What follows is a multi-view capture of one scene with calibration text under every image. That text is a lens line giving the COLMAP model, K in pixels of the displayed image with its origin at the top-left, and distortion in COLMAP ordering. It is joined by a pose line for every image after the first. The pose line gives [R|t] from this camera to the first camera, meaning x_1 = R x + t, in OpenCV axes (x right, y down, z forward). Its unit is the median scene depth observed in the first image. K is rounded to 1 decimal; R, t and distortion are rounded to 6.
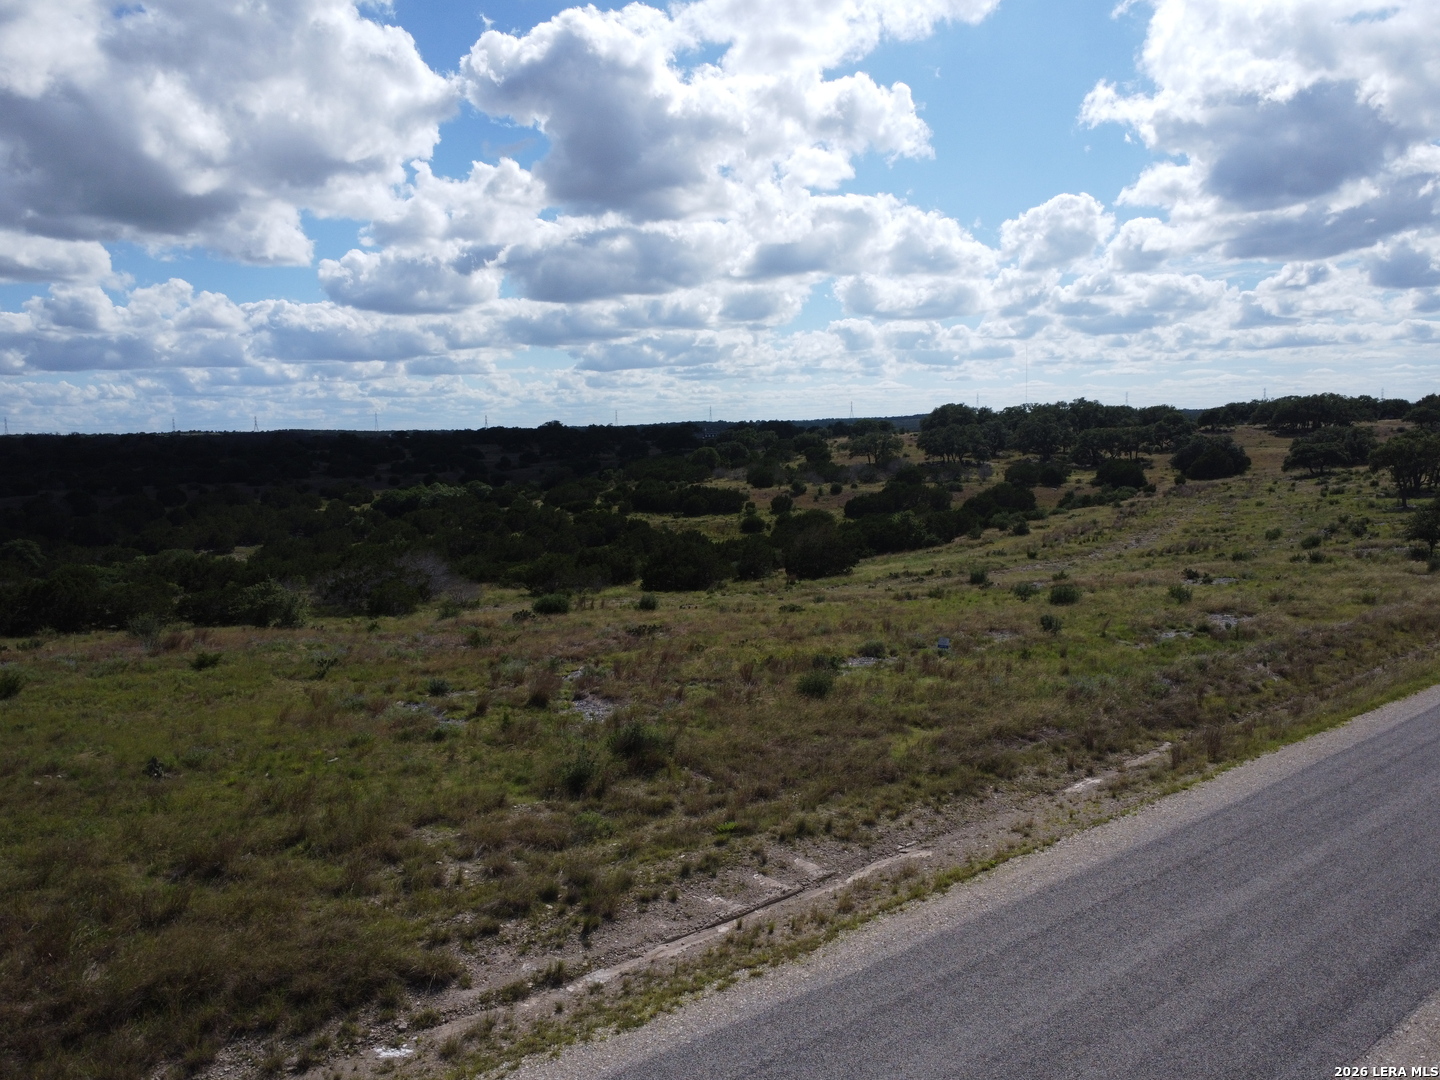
lens RADIAL K [[1088.2, 0, 718.2], [0, 1088.2, 538.5], [0, 0, 1]] dist [0.002911, -0.005055]
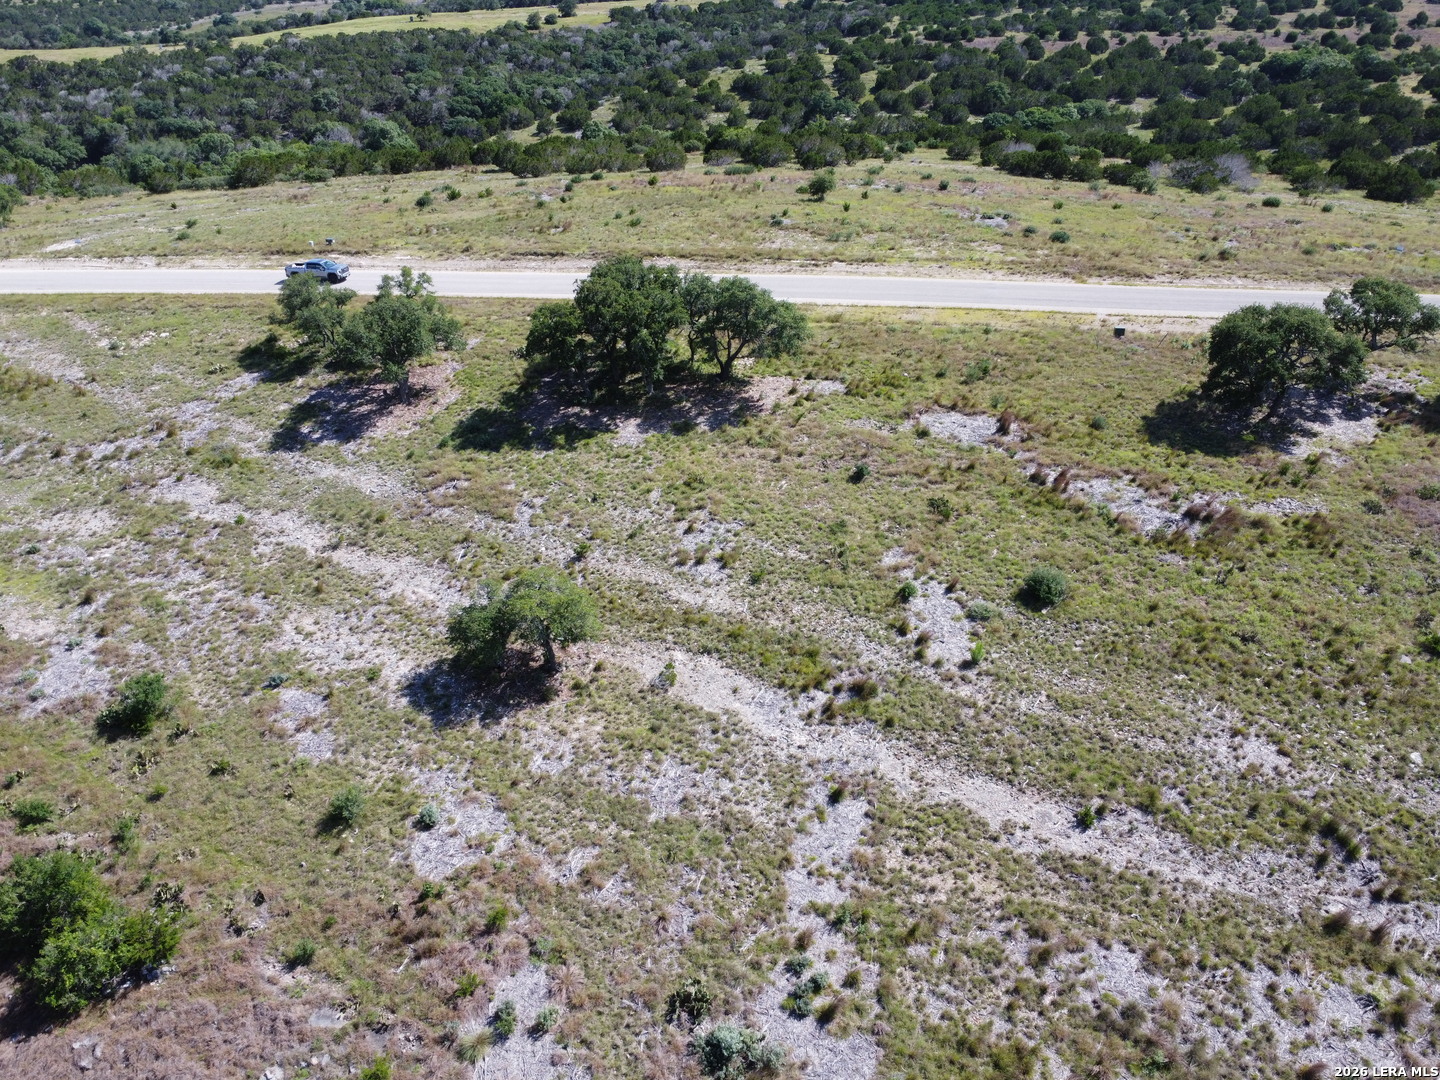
lens RADIAL K [[1088.2, 0, 721.9], [0, 1088.2, 534.9], [0, 0, 1]] dist [0.002911, -0.005055]
pose [[0.726562, 0.346896, -0.593103, 0.160691], [-0.074661, 0.897944, 0.433731, -0.057030], [0.683033, -0.270851, 0.678311, -0.391724]]
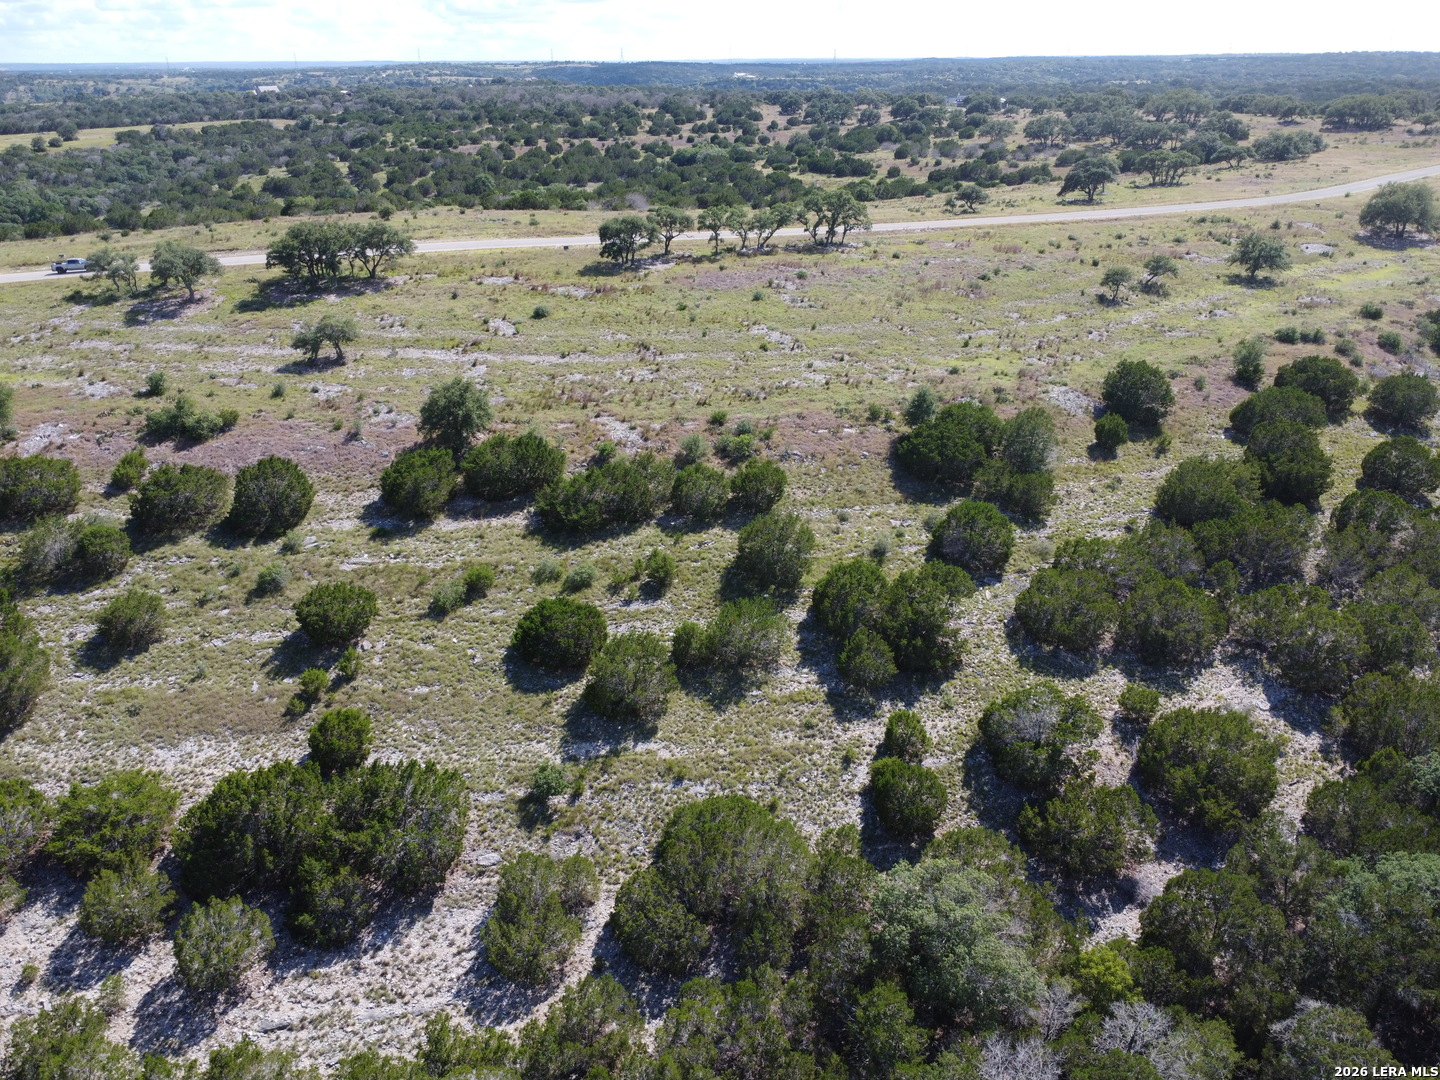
lens RADIAL K [[1088.2, 0, 724.0], [0, 1088.2, 537.3], [0, 0, 1]] dist [0.002911, -0.005055]
pose [[0.949909, 0.140007, -0.279413, 0.365496], [-0.046063, 0.946998, 0.317919, -0.021554], [0.309115, -0.289123, 0.906011, -0.749734]]
